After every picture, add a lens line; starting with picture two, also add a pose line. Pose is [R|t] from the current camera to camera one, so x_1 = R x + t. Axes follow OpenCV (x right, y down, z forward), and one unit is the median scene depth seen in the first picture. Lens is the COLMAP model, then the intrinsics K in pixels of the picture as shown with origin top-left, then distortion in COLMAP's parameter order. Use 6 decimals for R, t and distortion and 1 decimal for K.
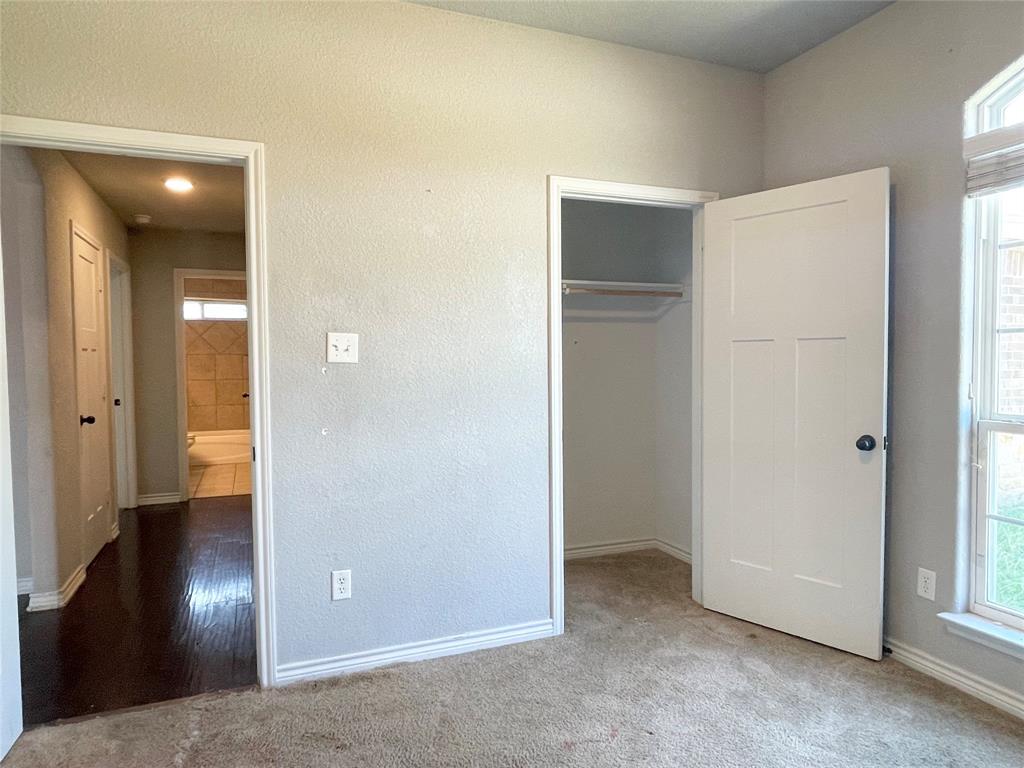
lens RADIAL K [[642.3, 0, 507.3], [0, 642.3, 386.3], [0, 0, 1]] dist [0.019064, -0.028978]
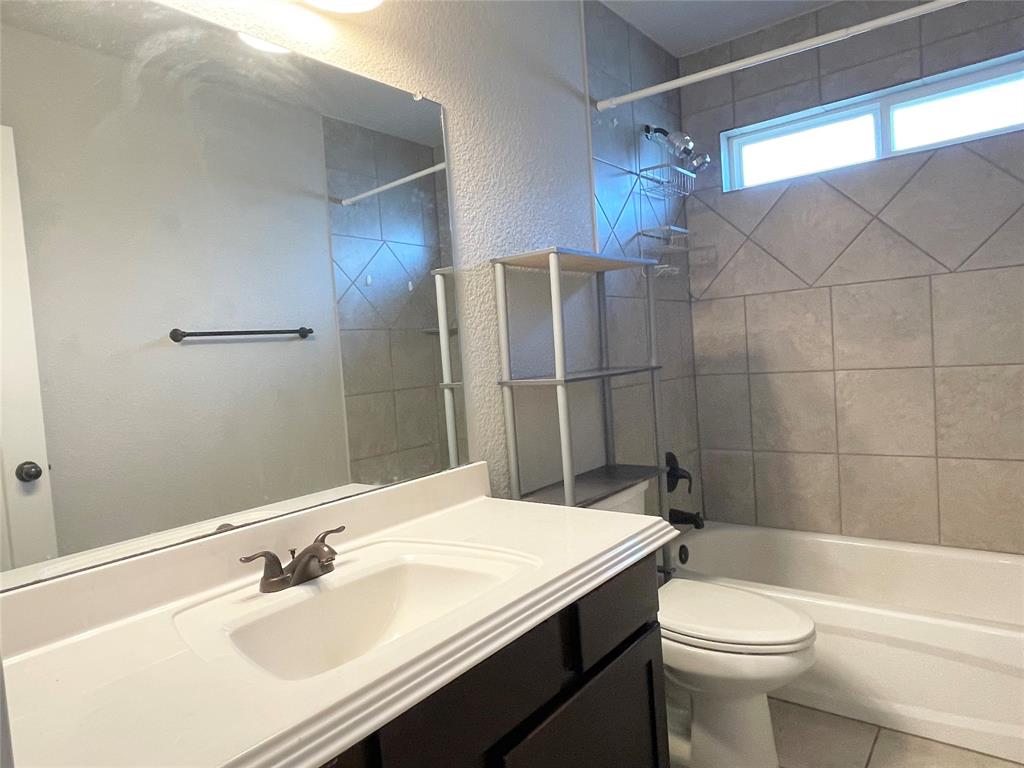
lens RADIAL K [[642.3, 0, 507.3], [0, 642.3, 386.3], [0, 0, 1]] dist [0.019064, -0.028978]
pose [[0.487471, 0.015681, -0.872999, -0.299202], [0.029034, 0.998995, 0.034156, -0.016504], [0.872657, -0.041997, 0.486525, 0.705255]]
